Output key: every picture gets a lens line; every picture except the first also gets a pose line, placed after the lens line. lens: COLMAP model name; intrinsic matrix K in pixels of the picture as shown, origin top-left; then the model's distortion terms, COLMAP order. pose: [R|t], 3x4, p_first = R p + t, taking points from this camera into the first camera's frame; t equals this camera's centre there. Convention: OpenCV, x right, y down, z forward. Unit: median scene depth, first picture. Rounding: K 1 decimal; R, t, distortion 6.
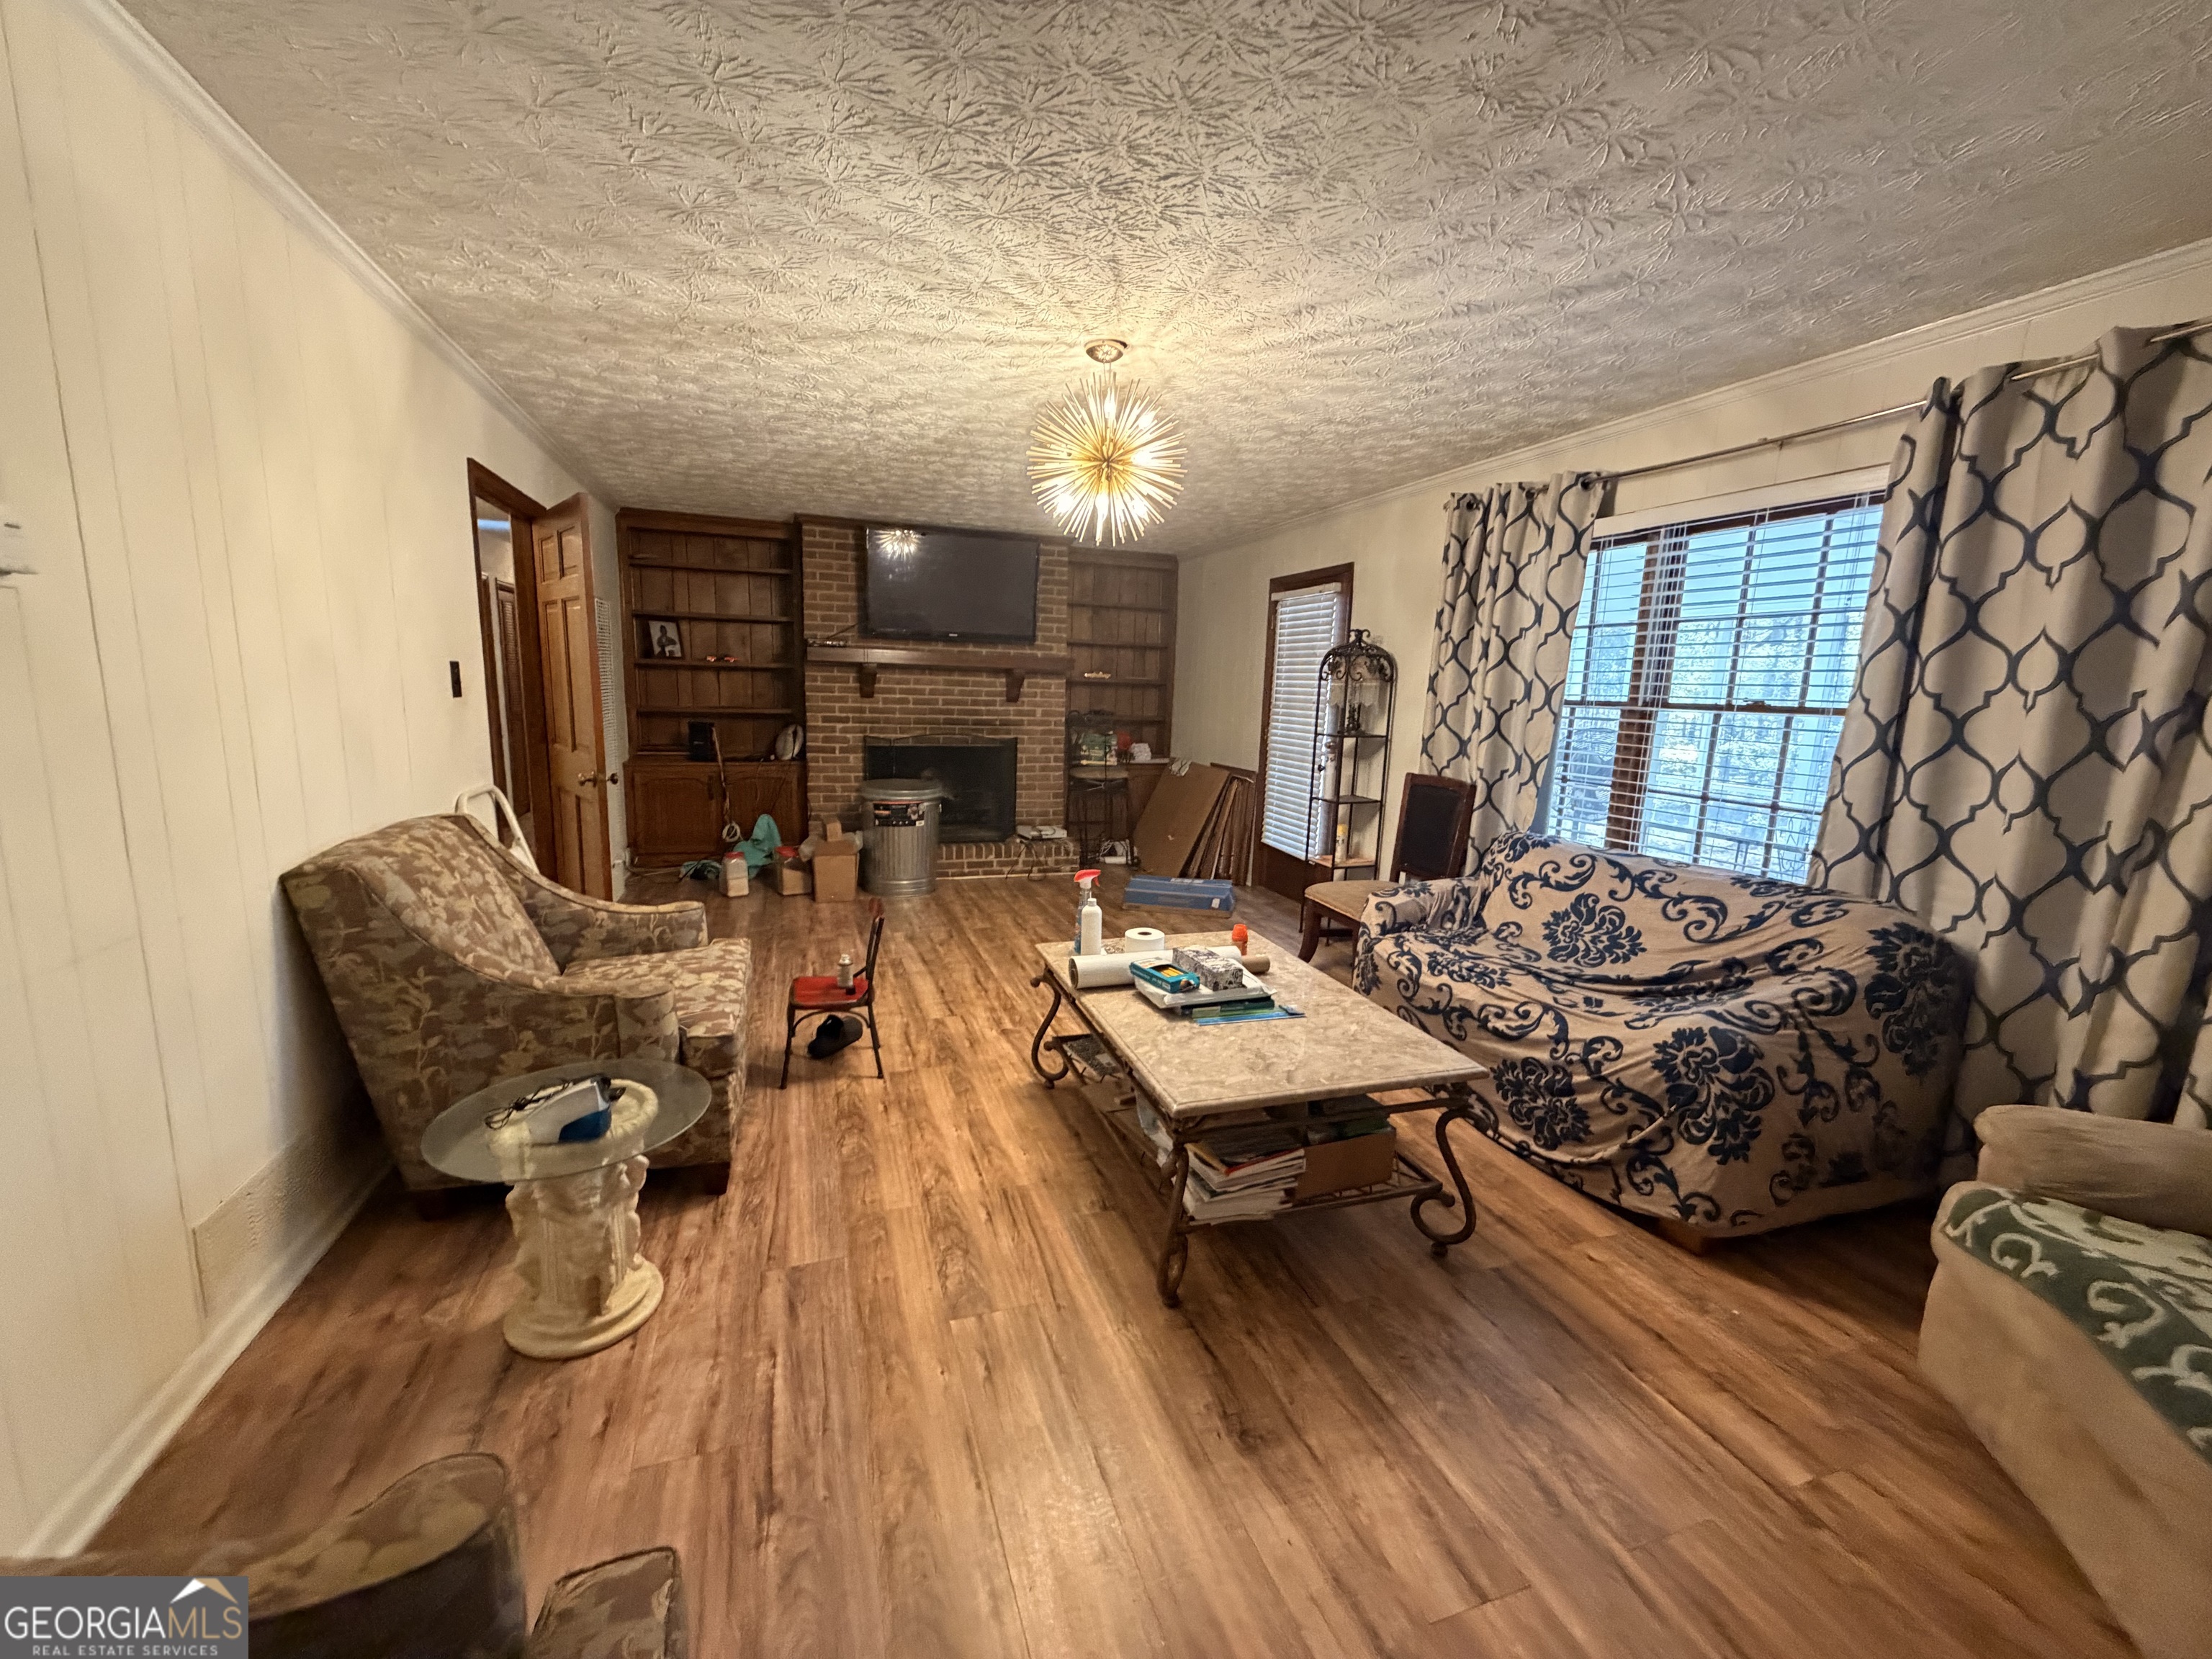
lens RADIAL K [[880.8, 0, 1100.0], [0, 880.8, 832.0], [0, 0, 1]] dist [0.000001, 0.000112]
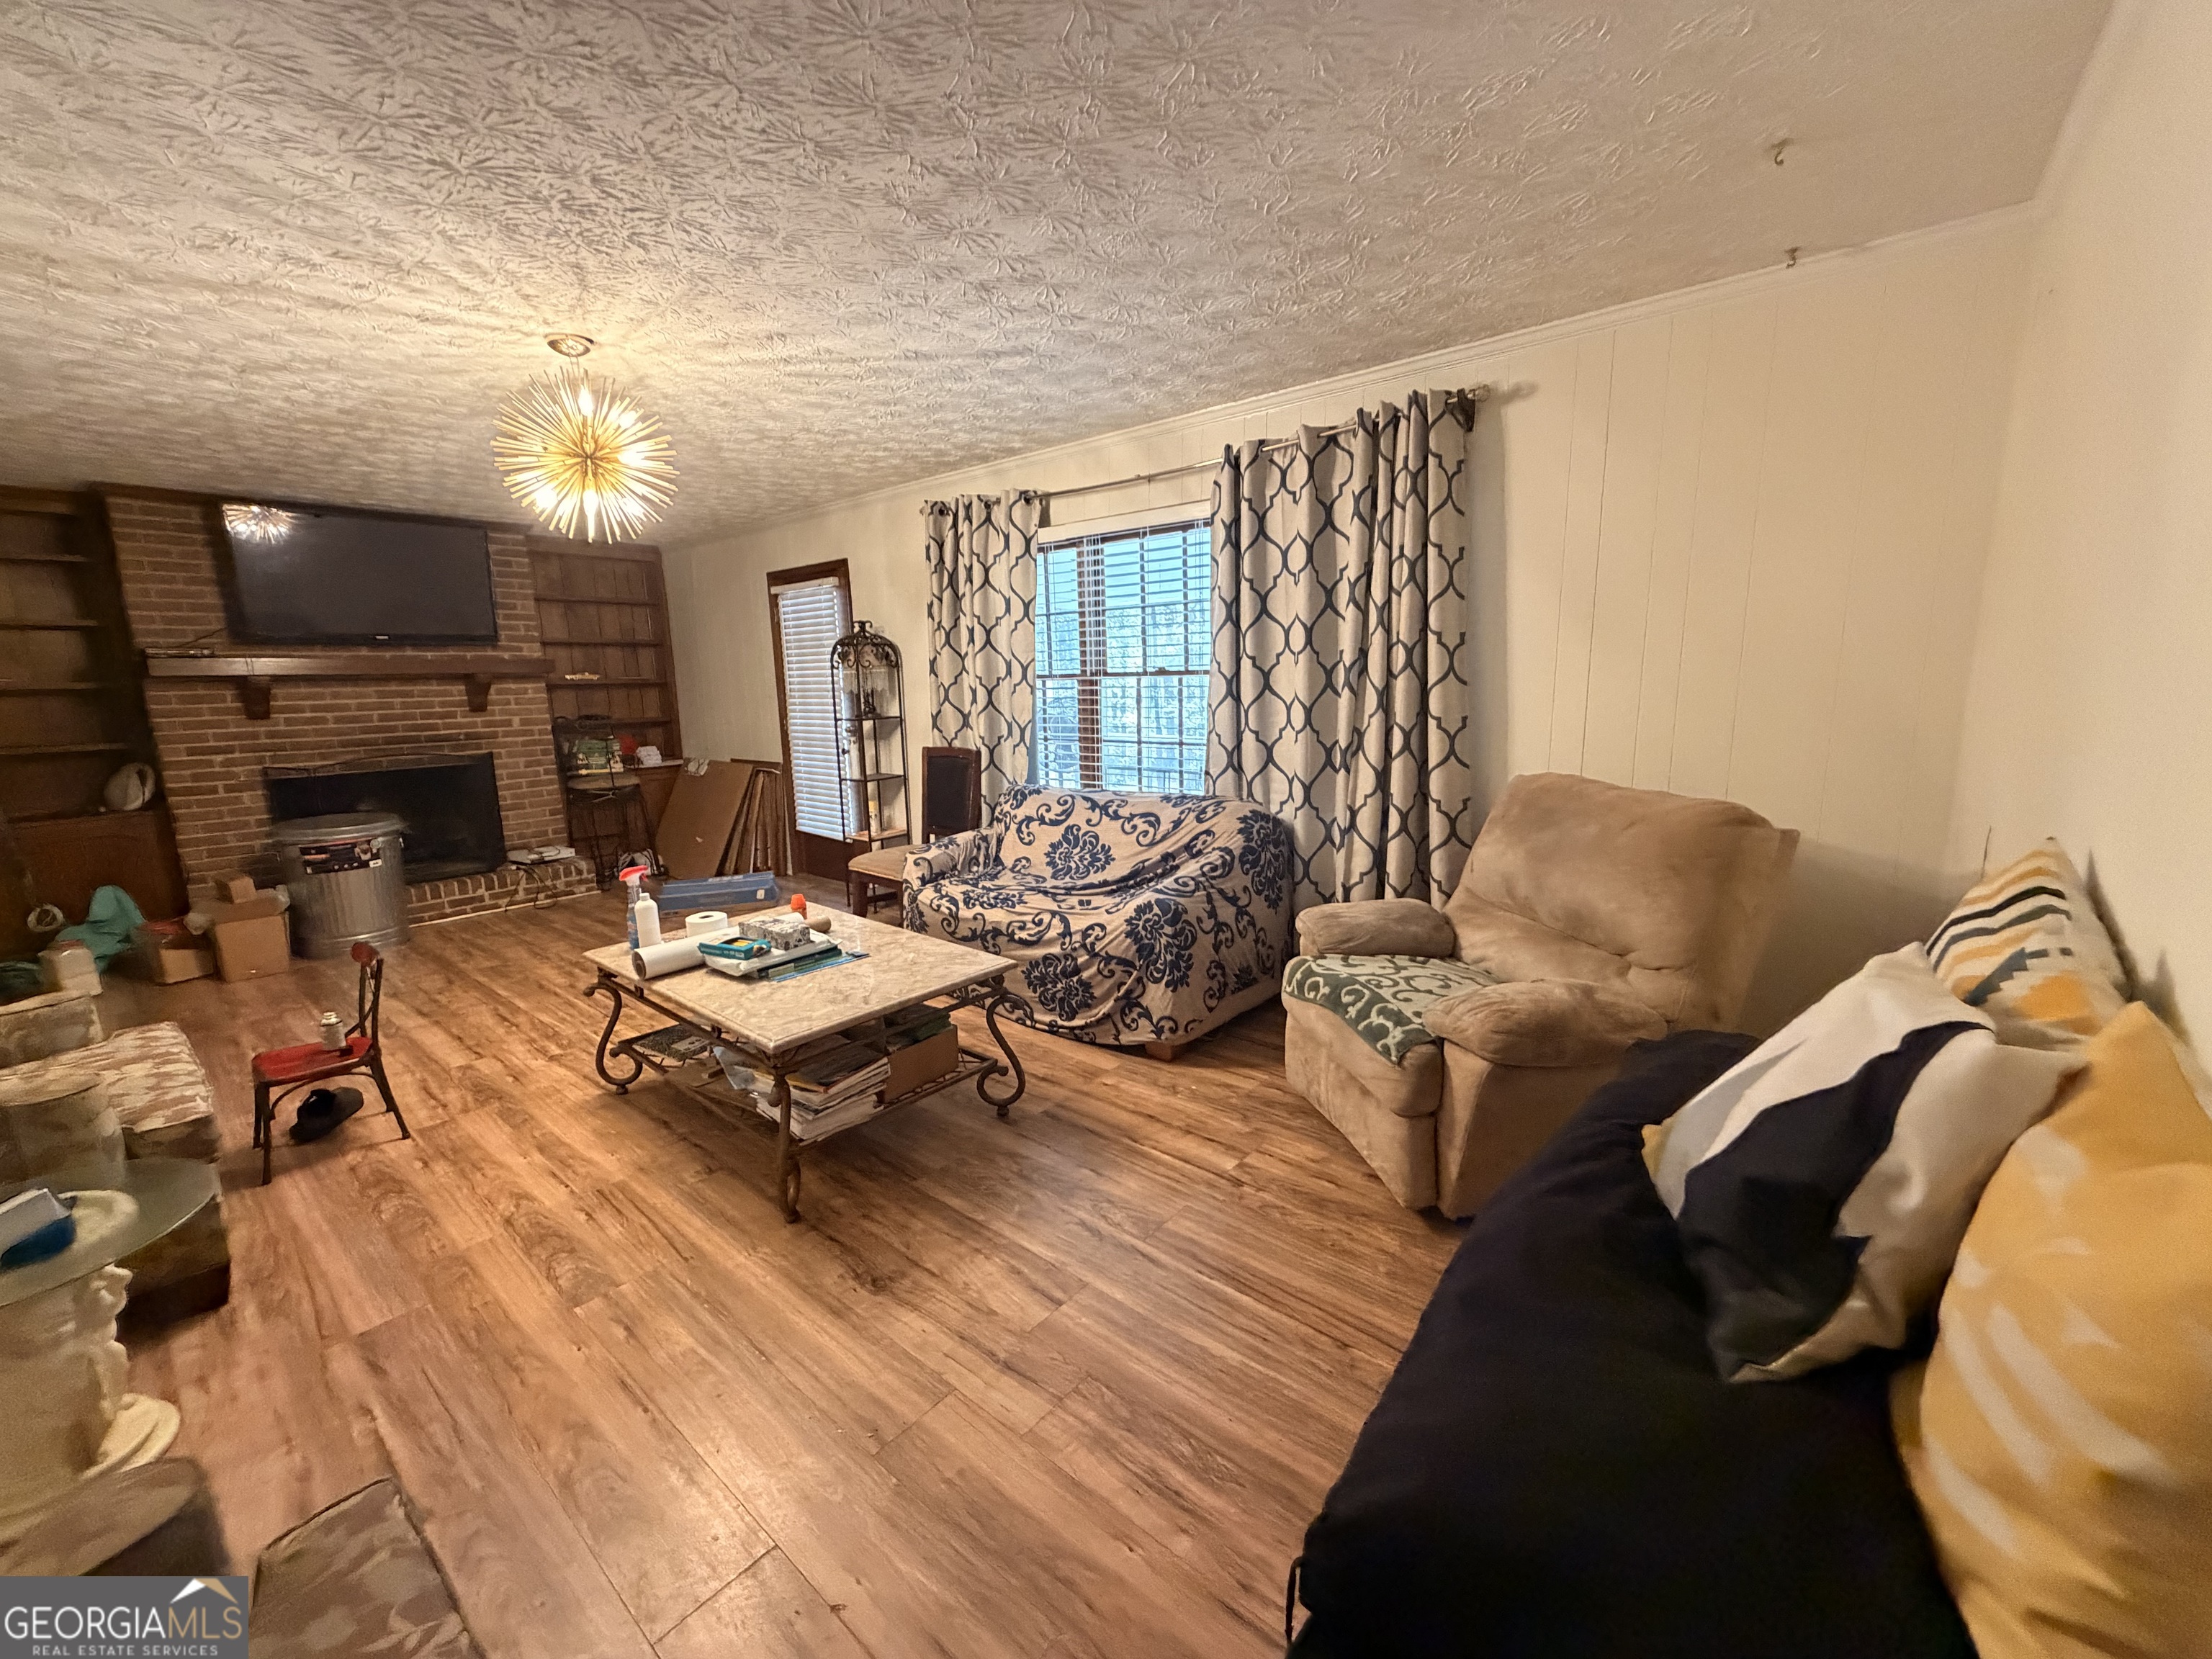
lens RADIAL K [[880.8, 0, 1100.0], [0, 880.8, 832.0], [0, 0, 1]] dist [0.000001, 0.000112]
pose [[0.856172, -0.140614, 0.497189, -0.040671], [0.135198, 0.989699, 0.047090, 0.021935], [-0.498689, 0.026902, 0.866363, -0.106828]]
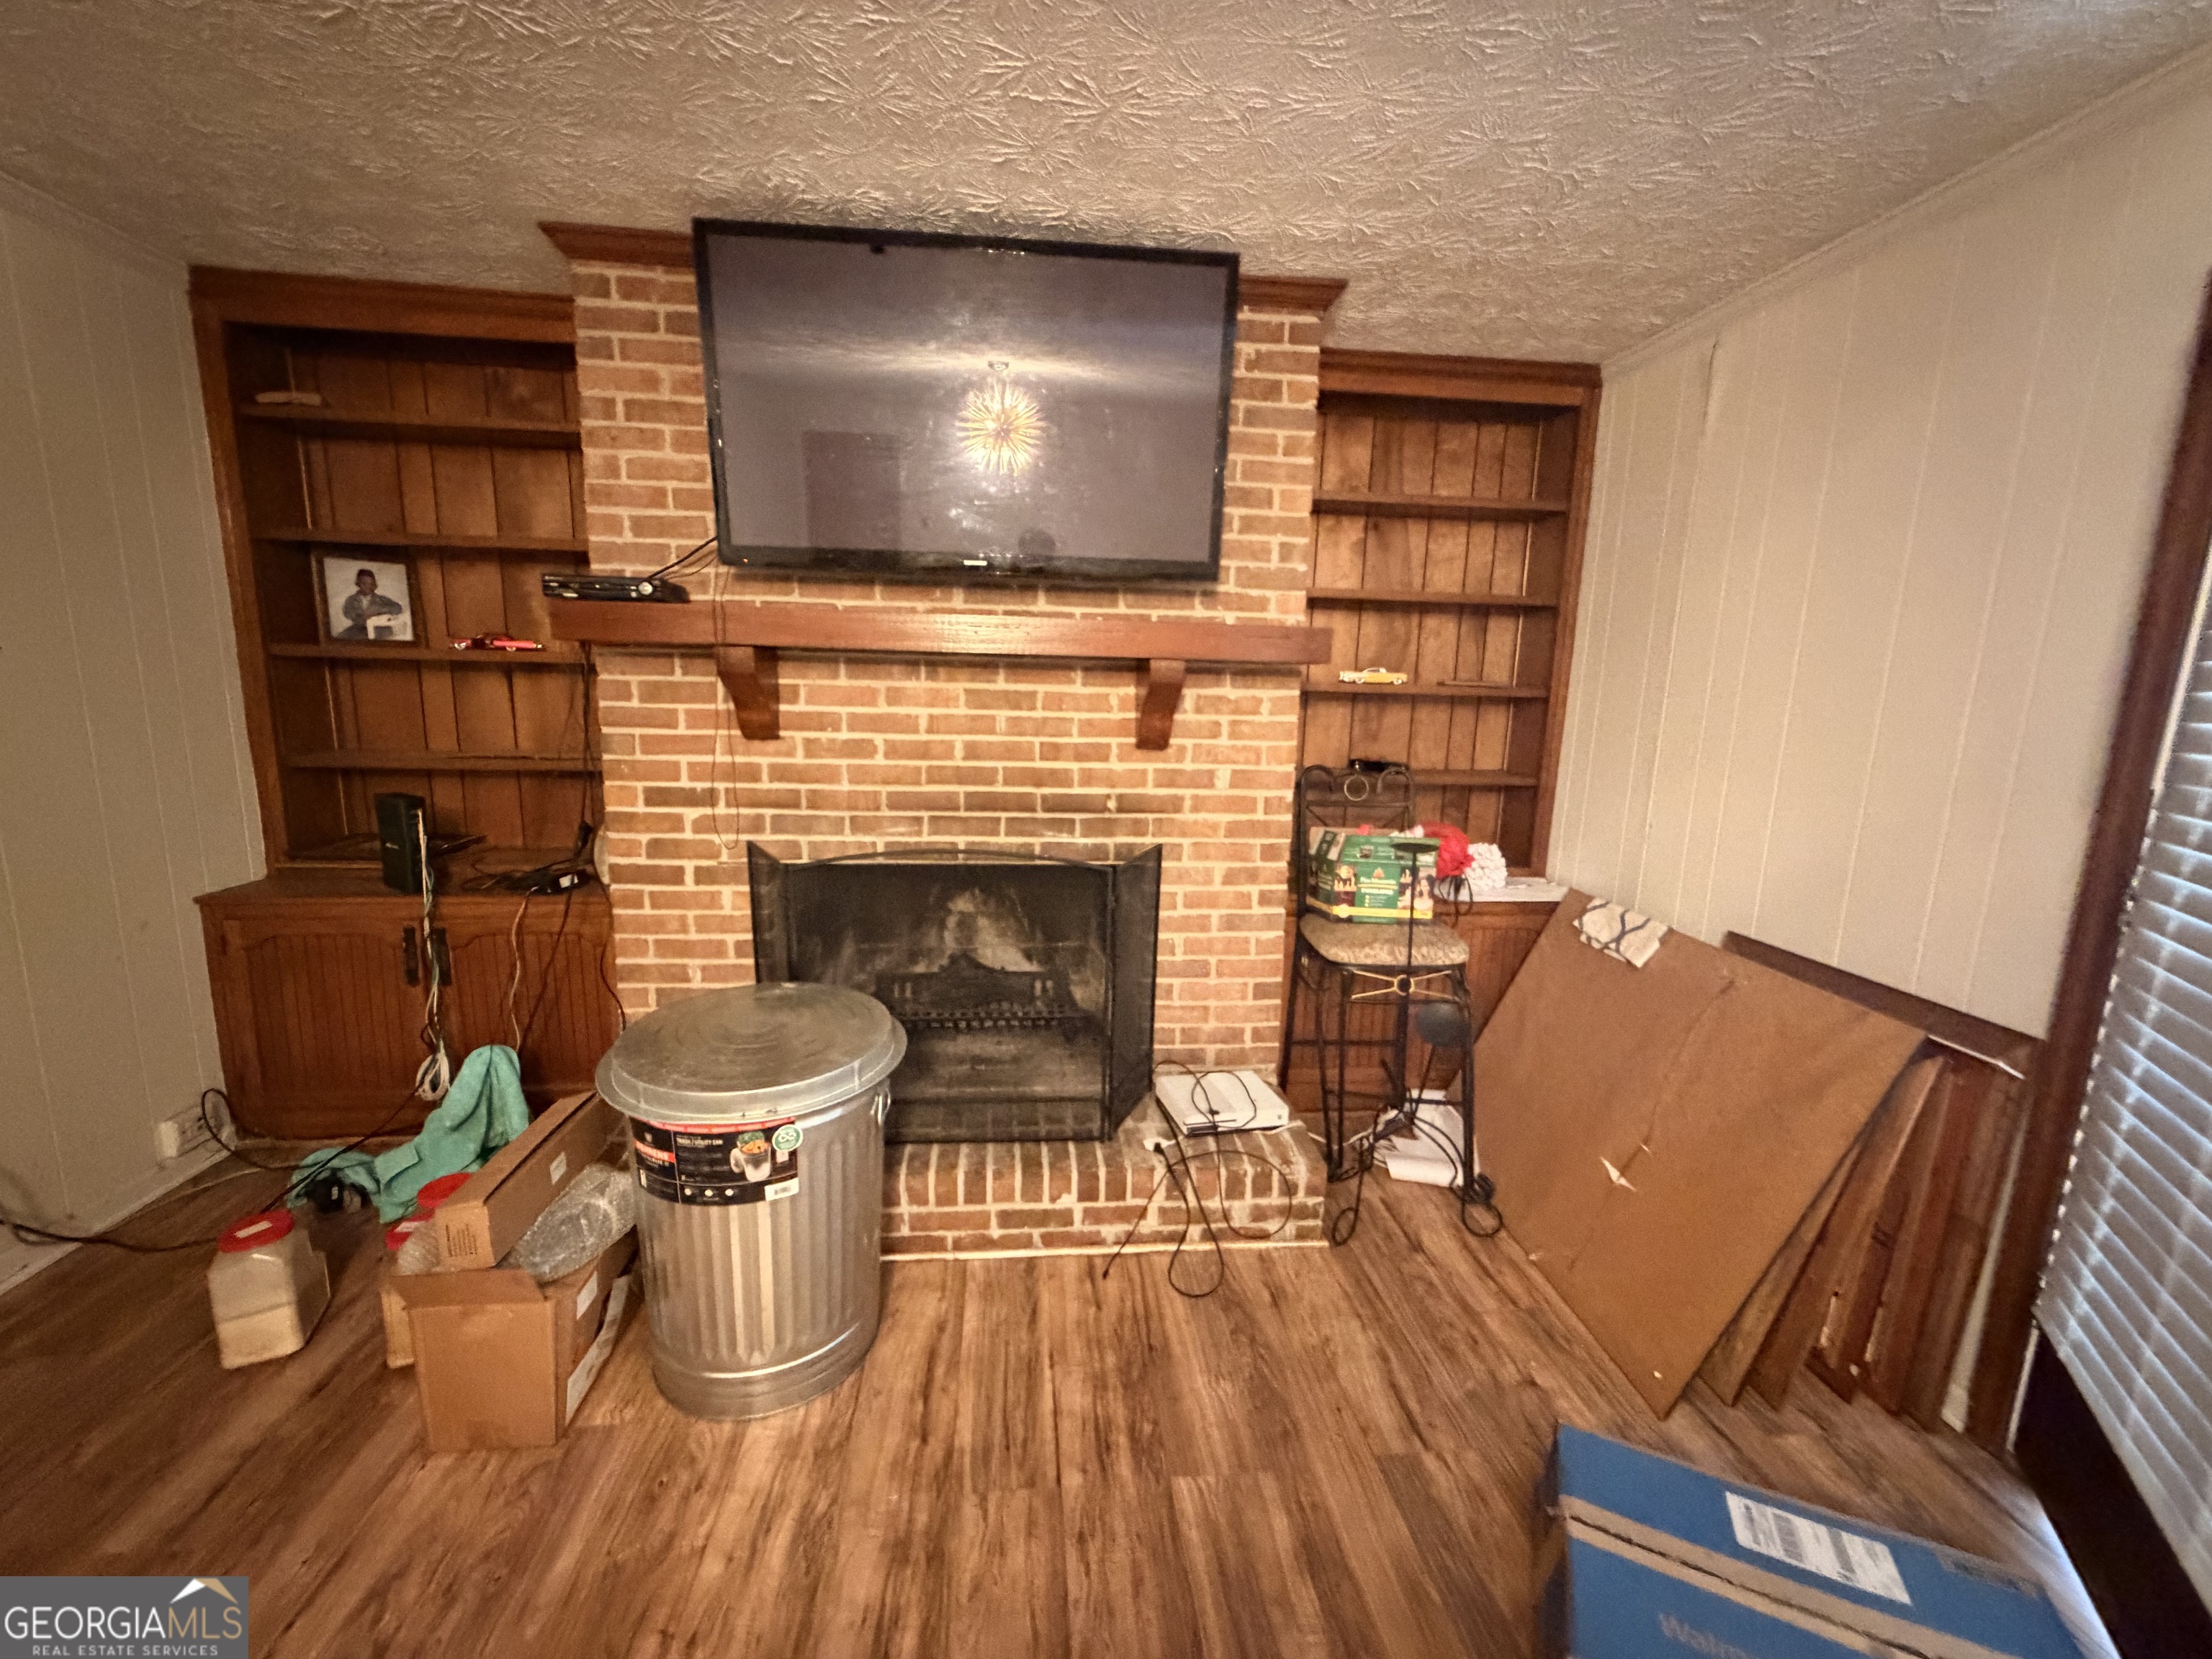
lens RADIAL K [[878.1, 0, 1095.0], [0, 878.1, 833.1], [0, 0, 1]] dist [-0.000007, 0.000150]
pose [[0.971444, 0.034668, -0.234723, -0.061452], [-0.035081, 0.999382, 0.002417, -0.199948], [0.234661, 0.005886, 0.972059, 1.128133]]
